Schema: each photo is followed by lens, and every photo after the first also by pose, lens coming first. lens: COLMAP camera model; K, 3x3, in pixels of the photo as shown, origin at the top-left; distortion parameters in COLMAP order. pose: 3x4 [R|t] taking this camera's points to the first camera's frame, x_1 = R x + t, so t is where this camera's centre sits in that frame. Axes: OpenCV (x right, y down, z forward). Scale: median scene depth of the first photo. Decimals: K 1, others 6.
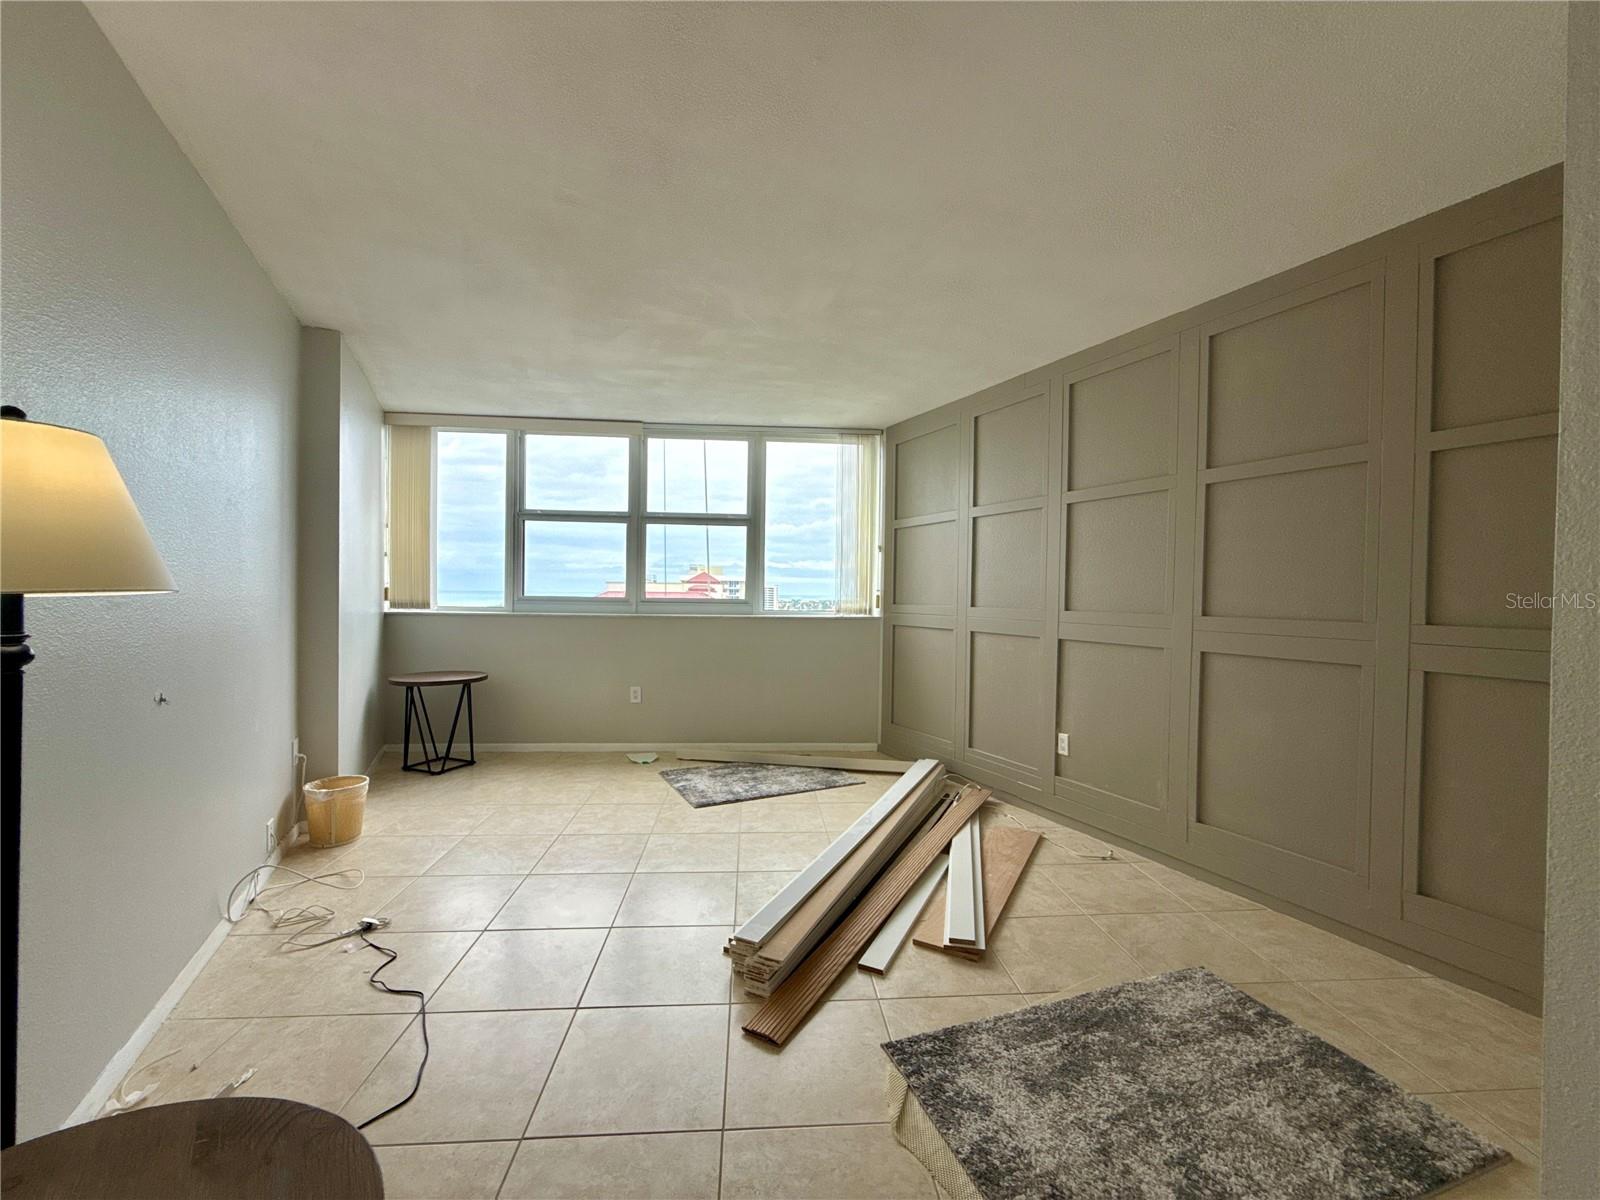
lens RADIAL K [[636.4, 0, 800.0], [0, 636.4, 600.0], [0, 0, 1]] dist [-0.002205, 0.000243]
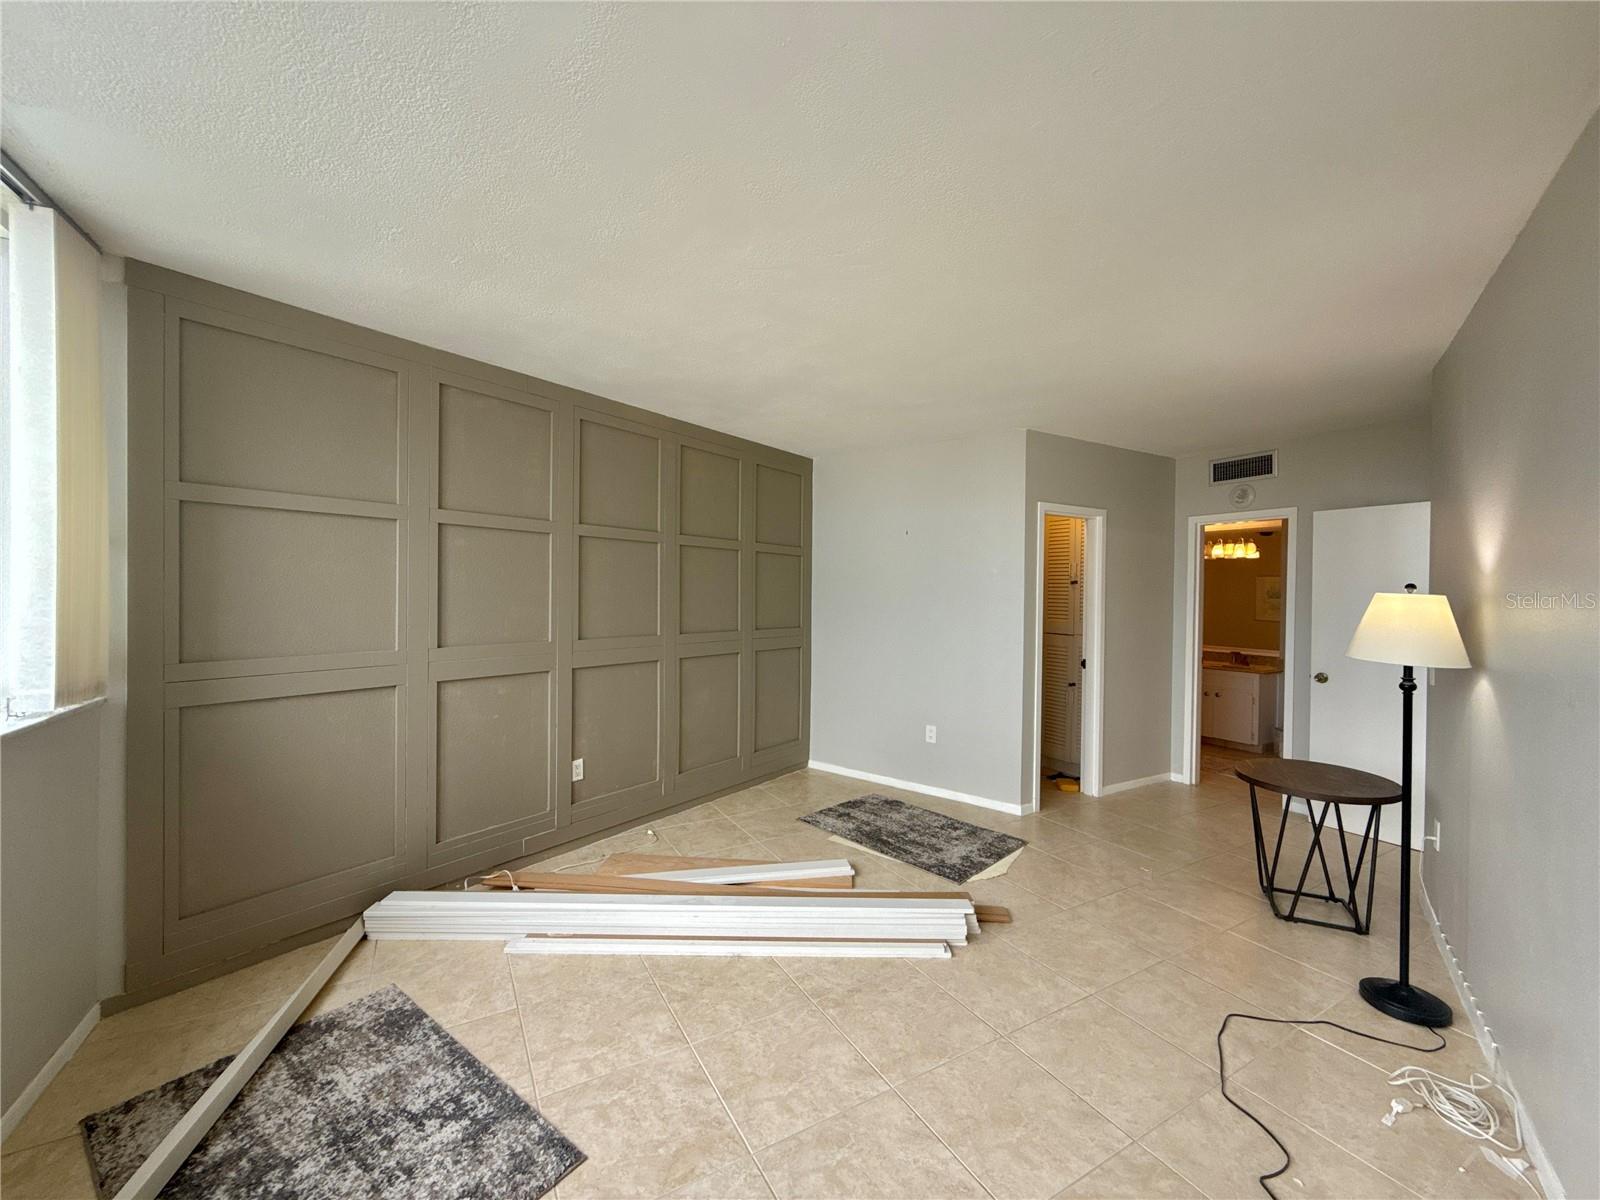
lens RADIAL K [[636.4, 0, 800.0], [0, 636.4, 600.0], [0, 0, 1]] dist [-0.002205, 0.000243]
pose [[-0.433568, -0.029863, 0.900626, -0.535685], [-0.007415, 0.999535, 0.029573, -0.065436], [-0.901090, 0.006143, -0.433588, 0.917035]]
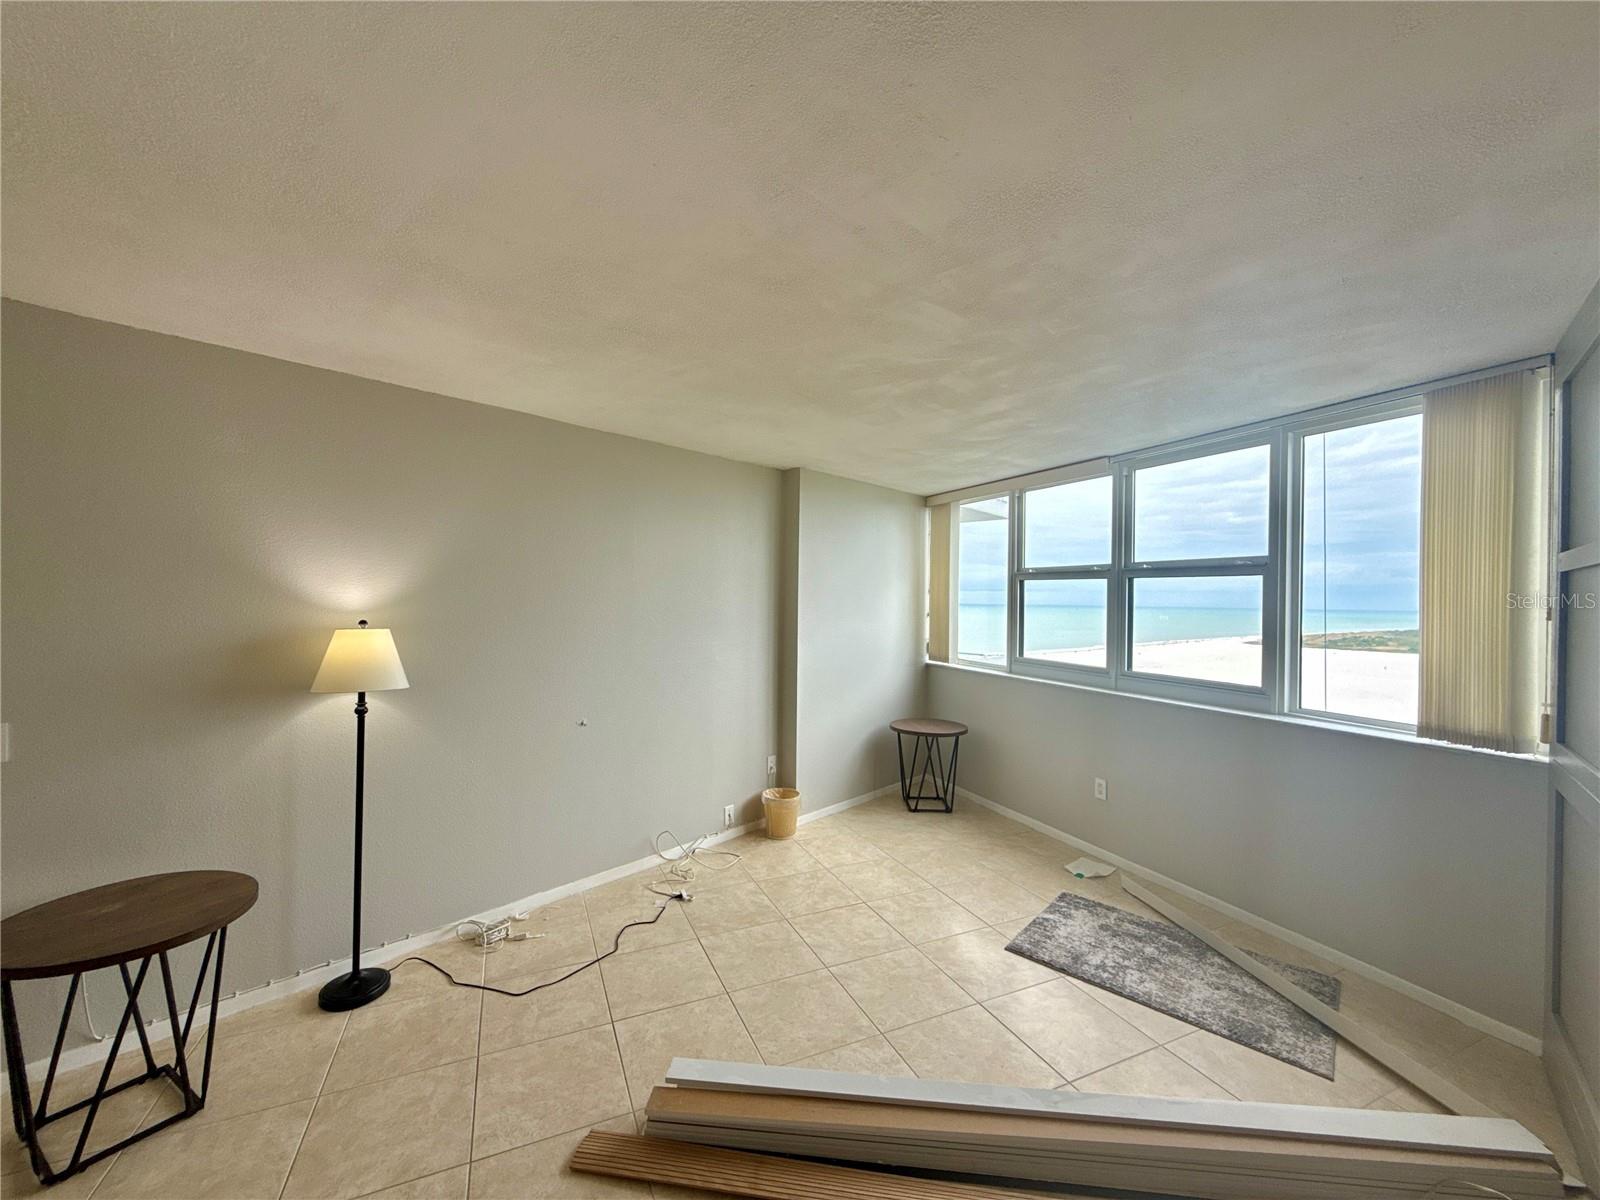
lens RADIAL K [[636.4, 0, 800.0], [0, 636.4, 600.0], [0, 0, 1]] dist [-0.002205, 0.000243]
pose [[0.342575, -0.005690, -0.939473, 0.441666], [-0.021752, 0.999666, -0.013986, -0.086699], [0.939239, 0.025227, 0.342337, 0.405690]]
